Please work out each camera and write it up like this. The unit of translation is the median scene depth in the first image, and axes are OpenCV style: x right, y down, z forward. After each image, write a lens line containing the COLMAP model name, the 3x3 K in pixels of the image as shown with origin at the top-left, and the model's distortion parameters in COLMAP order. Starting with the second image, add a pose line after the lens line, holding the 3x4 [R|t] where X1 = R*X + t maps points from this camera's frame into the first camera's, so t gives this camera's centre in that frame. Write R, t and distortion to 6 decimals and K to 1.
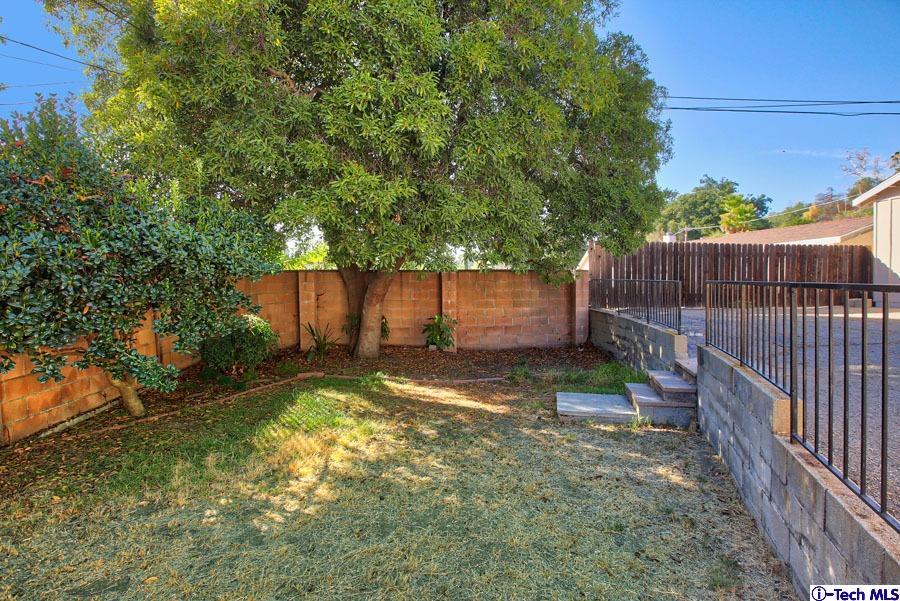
lens RADIAL K [[420.7, 0, 450.0], [0, 420.7, 300.5], [0, 0, 1]] dist [-0.047159, 0.000166]
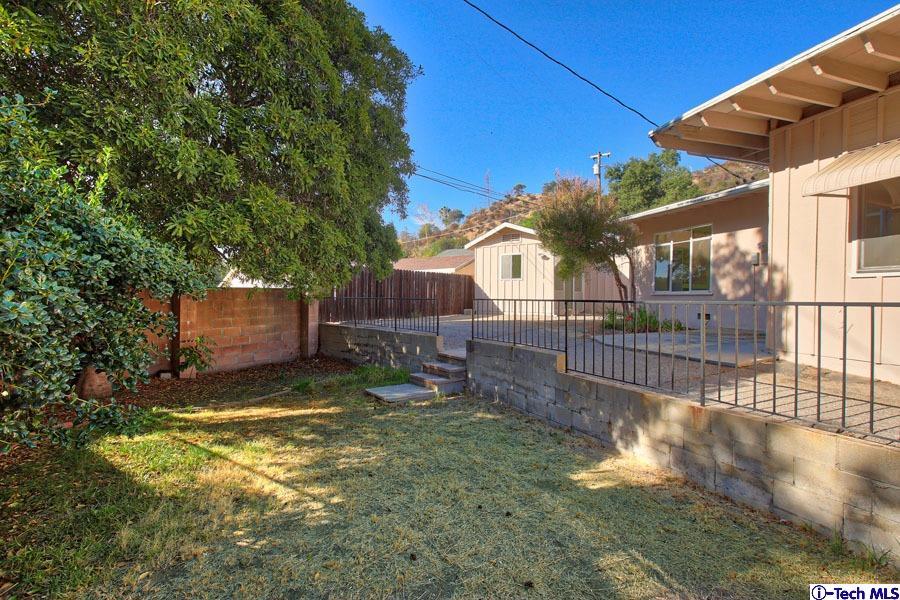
lens RADIAL K [[393.9, 0, 470.6], [0, 393.9, 298.5], [0, 0, 1]] dist [-0.001574, -0.000184]
pose [[0.658251, 0.000175, 0.752799, -0.254553], [0.033743, 0.998988, -0.029737, -0.002235], [-0.752042, 0.044976, 0.657579, -0.008048]]
